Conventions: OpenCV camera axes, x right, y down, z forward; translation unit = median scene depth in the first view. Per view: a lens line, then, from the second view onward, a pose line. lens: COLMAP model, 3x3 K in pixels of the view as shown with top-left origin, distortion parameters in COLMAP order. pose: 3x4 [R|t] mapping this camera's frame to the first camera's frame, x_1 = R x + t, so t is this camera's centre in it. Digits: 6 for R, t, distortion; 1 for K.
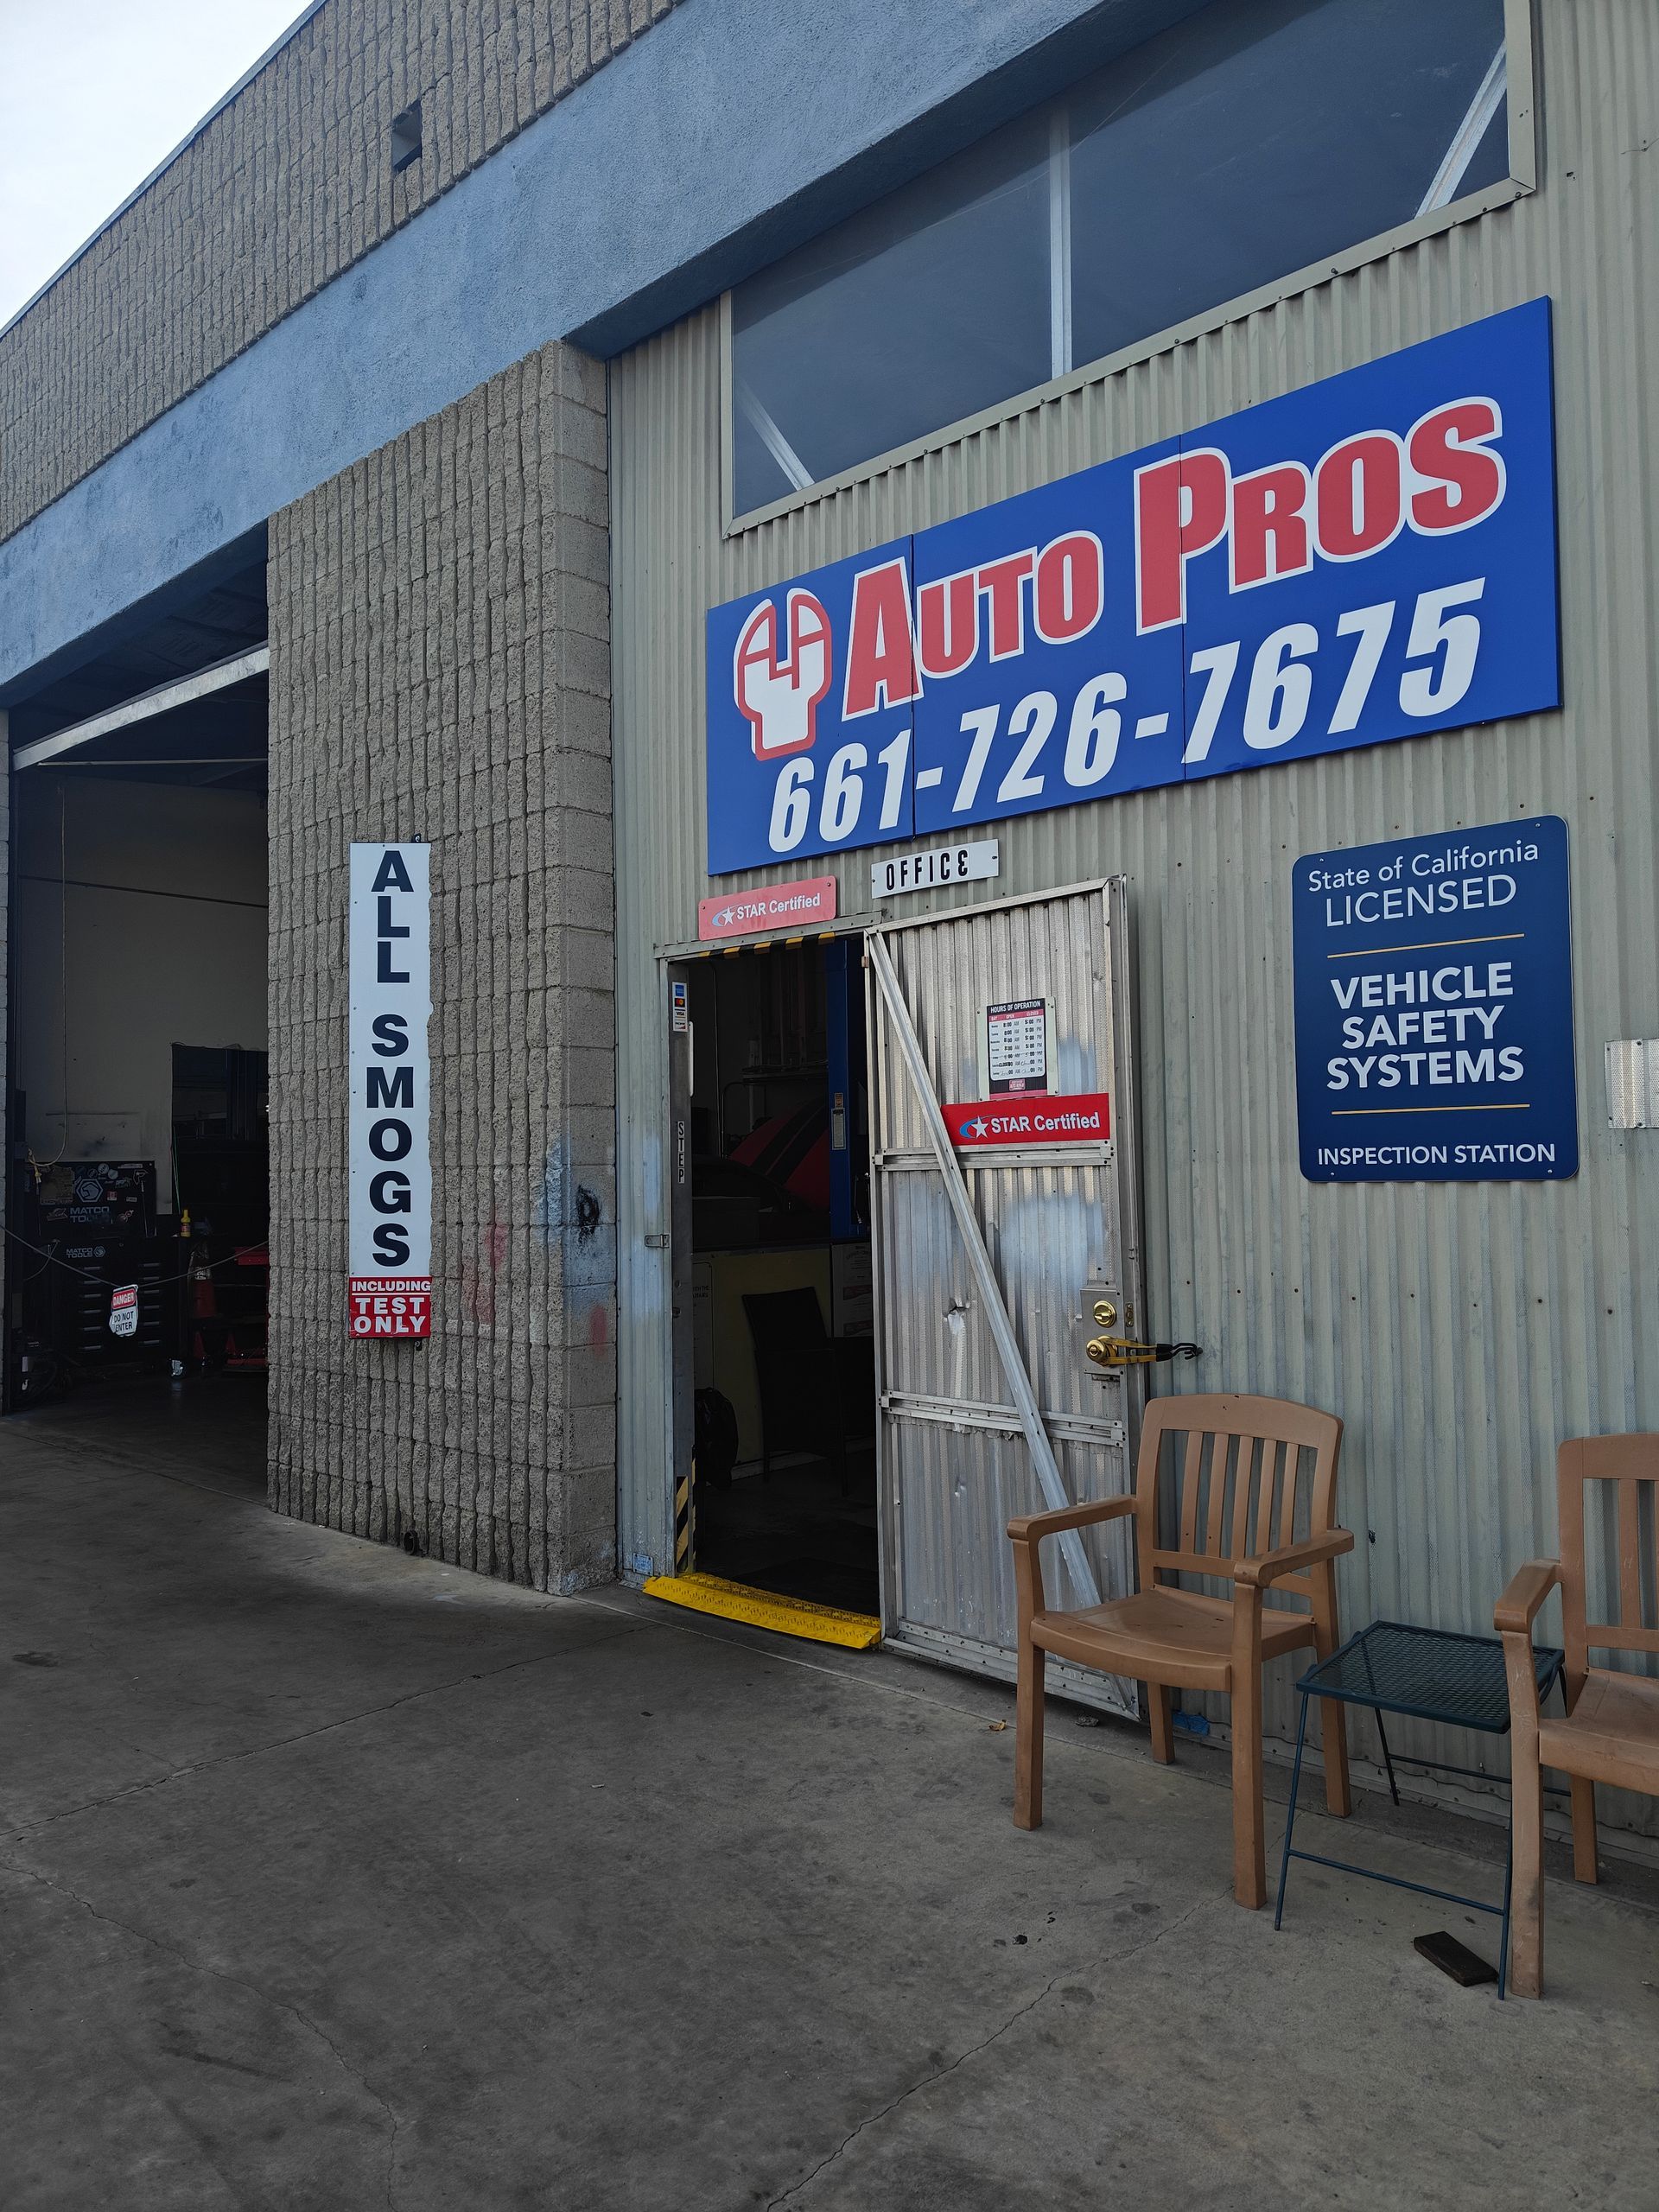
lens RADIAL K [[1529.3, 0, 822.0], [0, 1529.3, 1115.7], [0, 0, 1]] dist [0.019090, -0.011741]
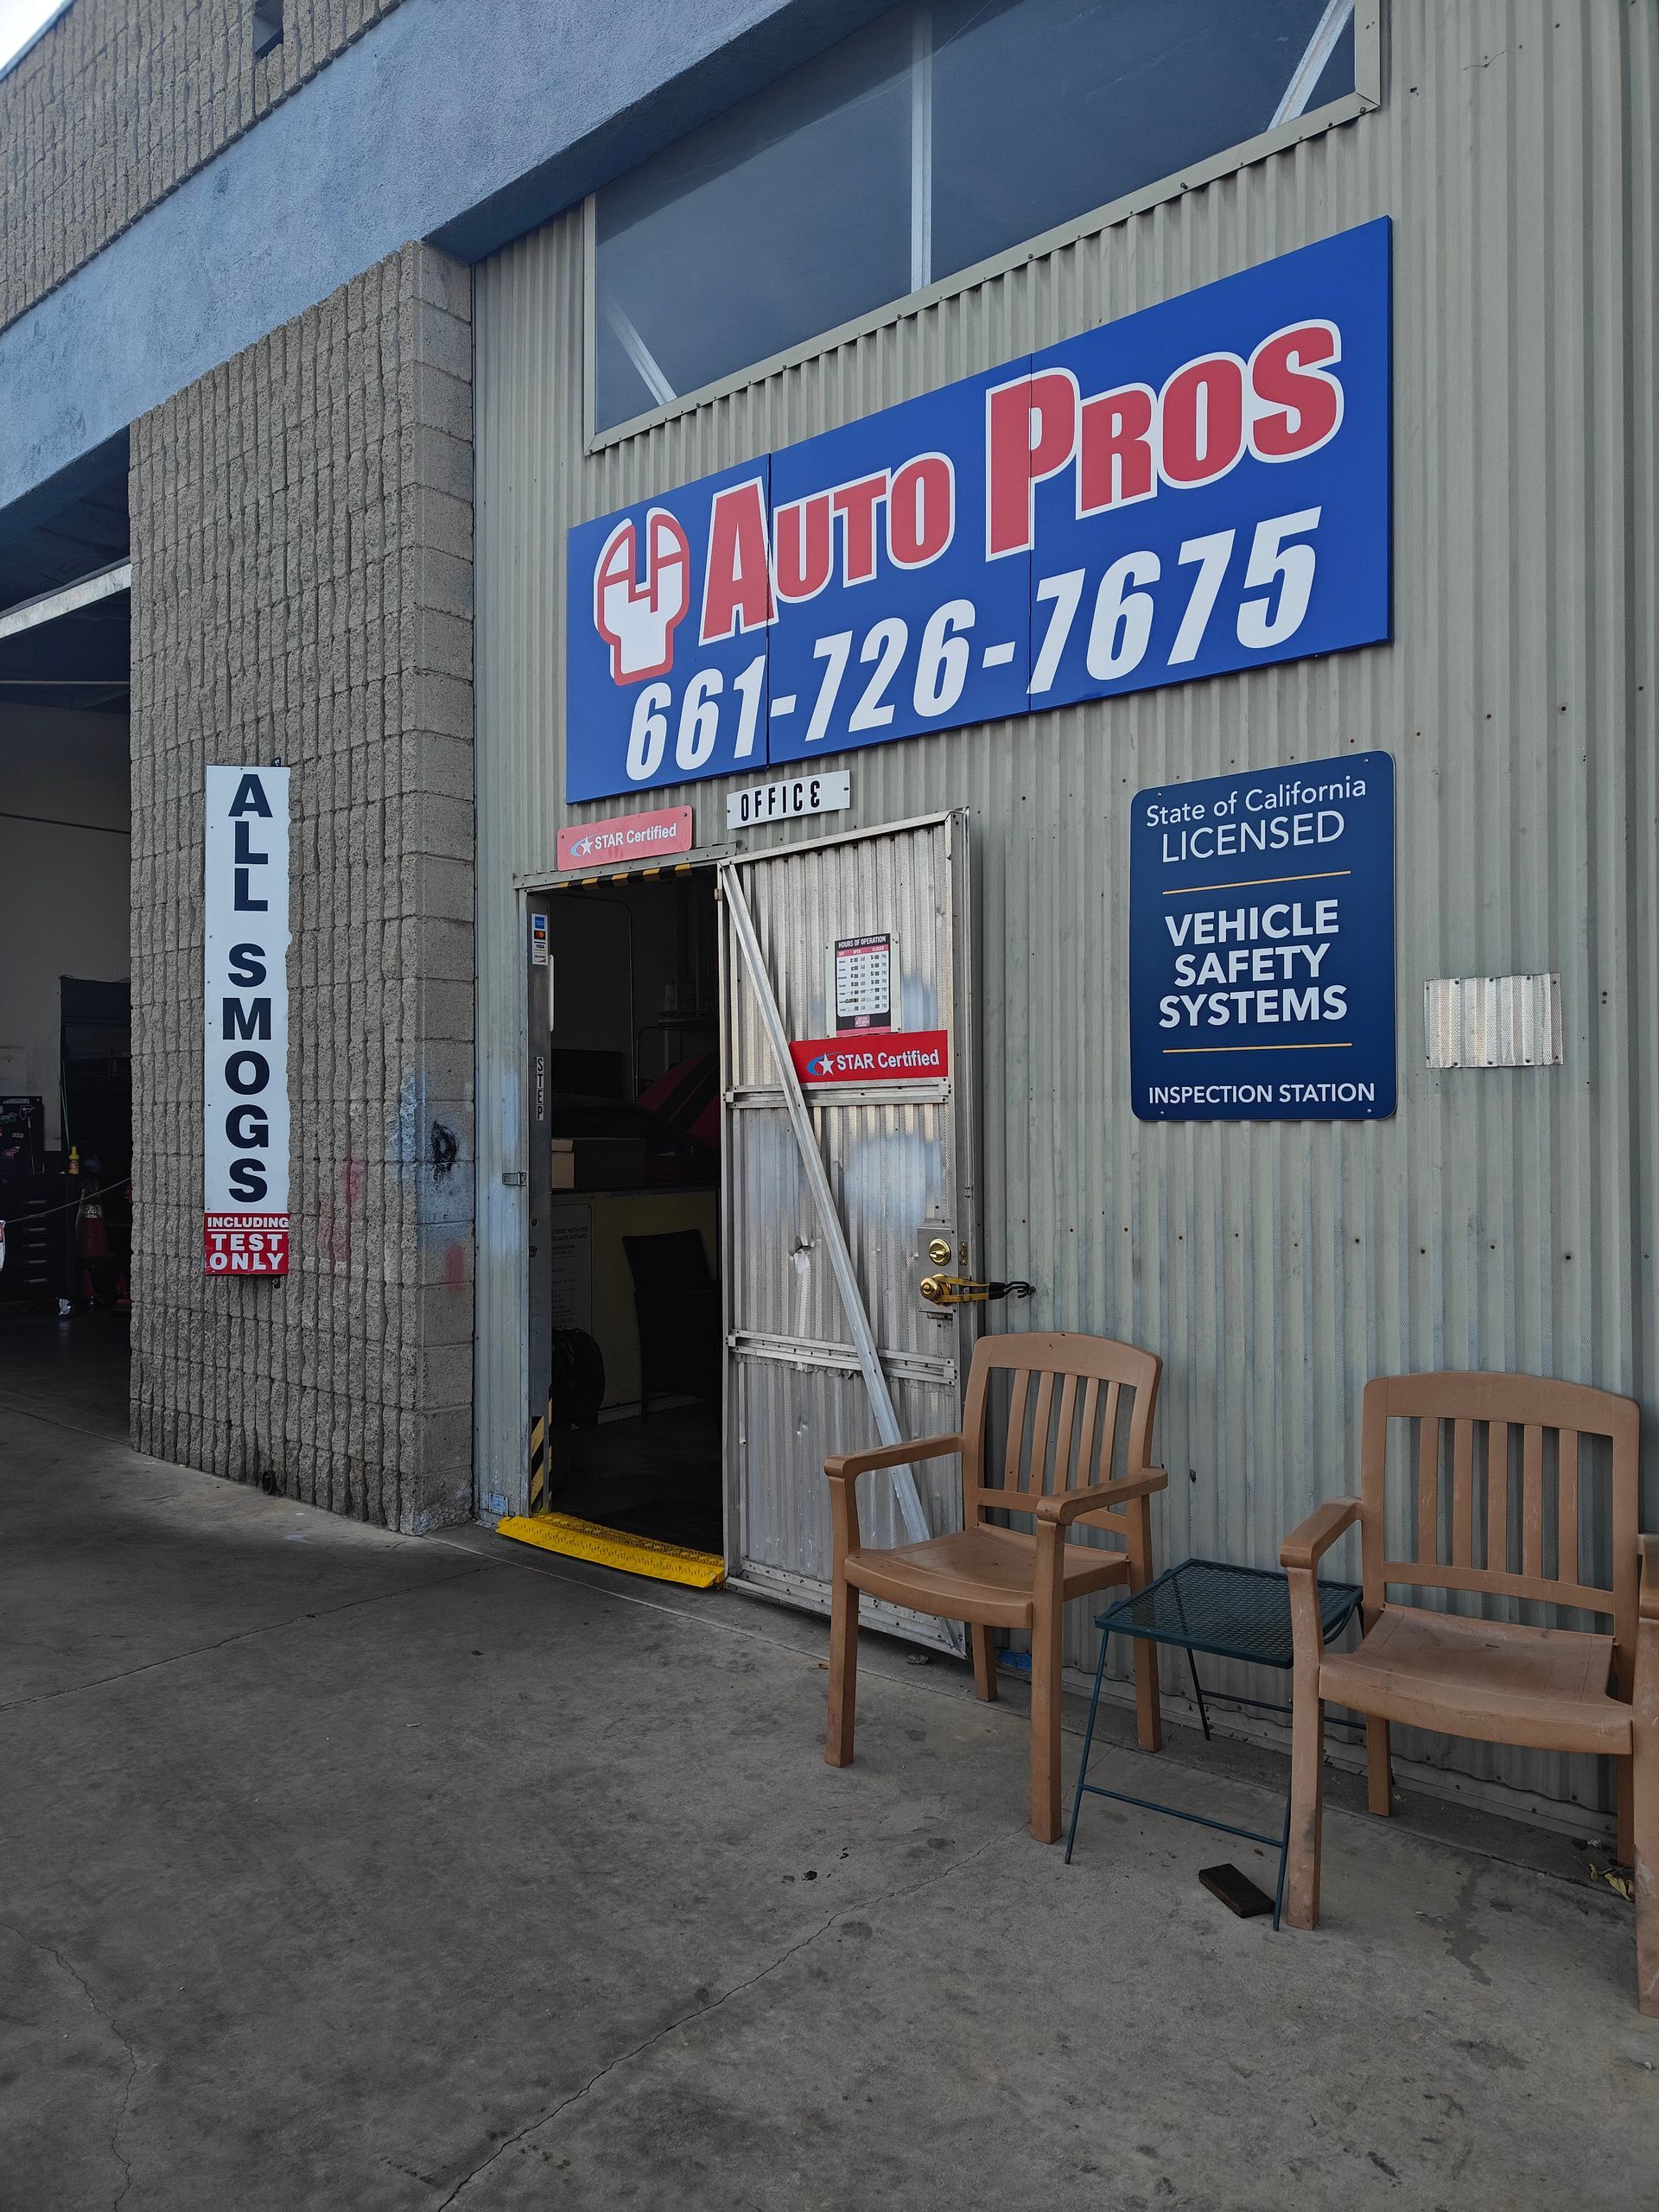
lens RADIAL K [[1529.3, 0, 820.7], [0, 1529.3, 1110.5], [0, 0, 1]] dist [0.019090, -0.011741]
pose [[0.999189, 0.012022, 0.038428, 0.065924], [-0.013176, 0.999465, 0.029929, 0.008752], [-0.038047, -0.030411, 0.998813, 0.016798]]
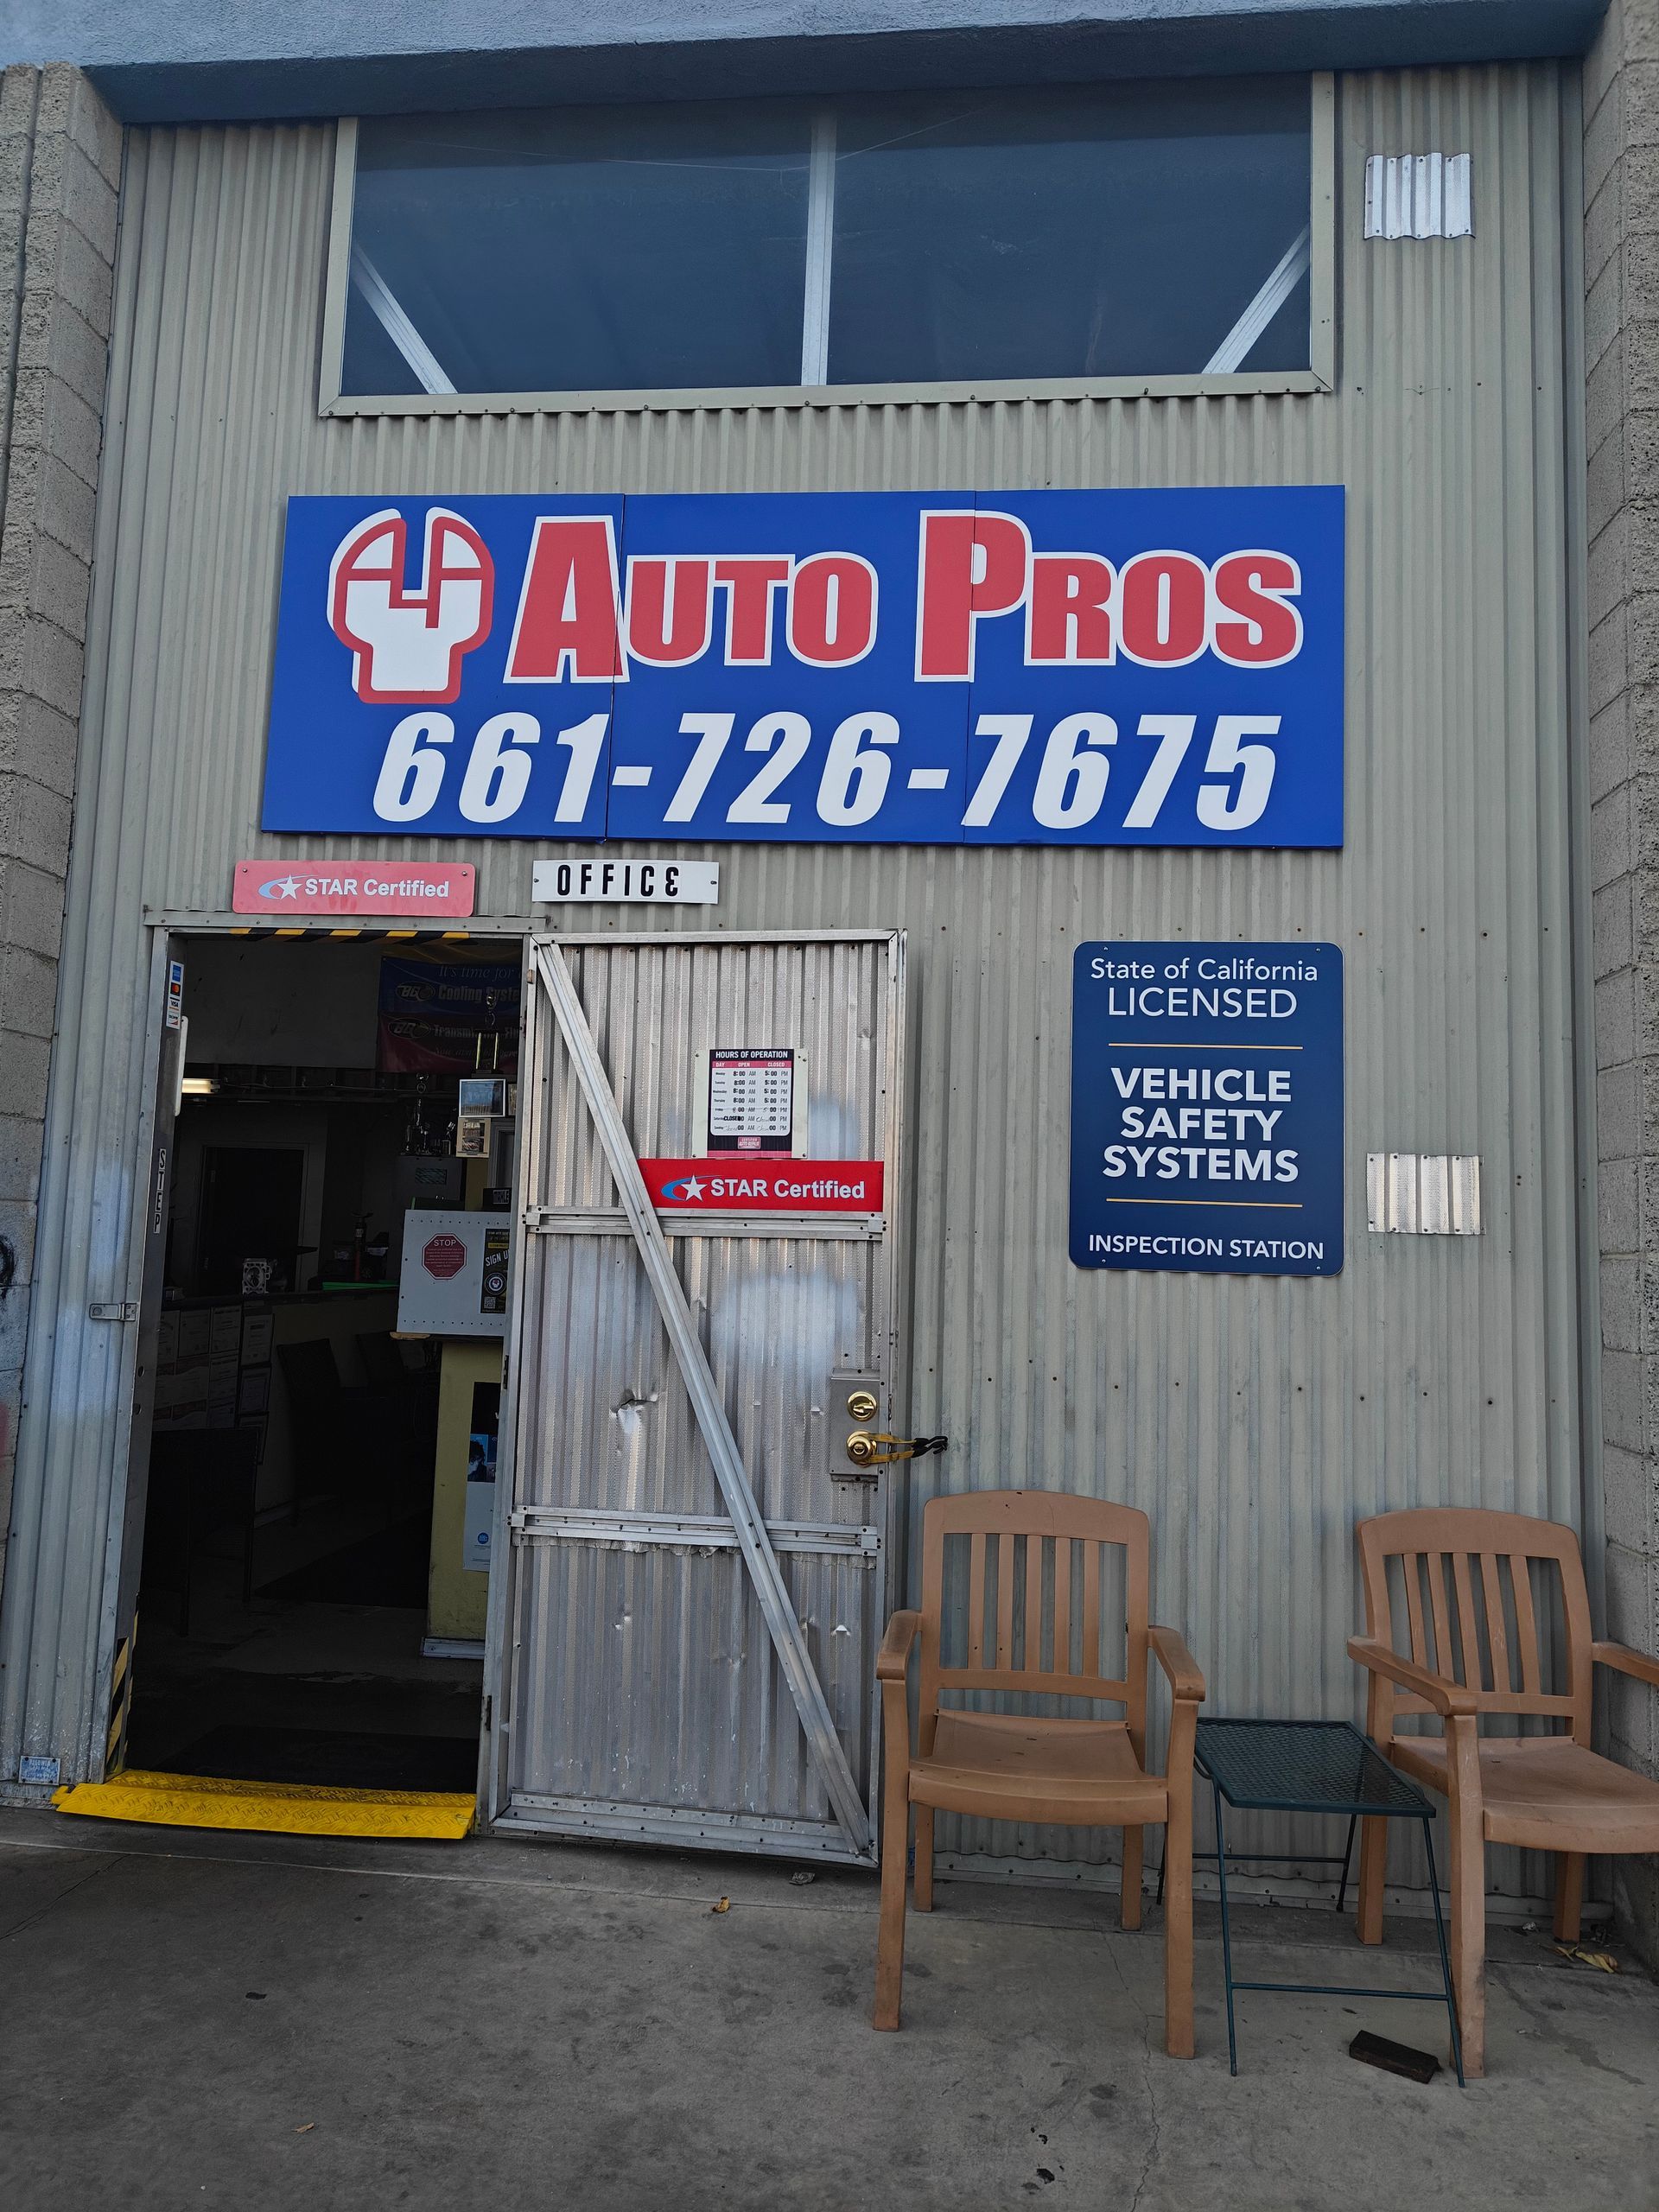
lens RADIAL K [[1529.3, 0, 812.2], [0, 1529.3, 1101.2], [0, 0, 1]] dist [0.019090, -0.011741]
pose [[0.795499, 0.098518, 0.597893, -0.380071], [-0.068211, 0.994982, -0.073193, 0.018288], [-0.602104, 0.017442, 0.798227, 0.285606]]
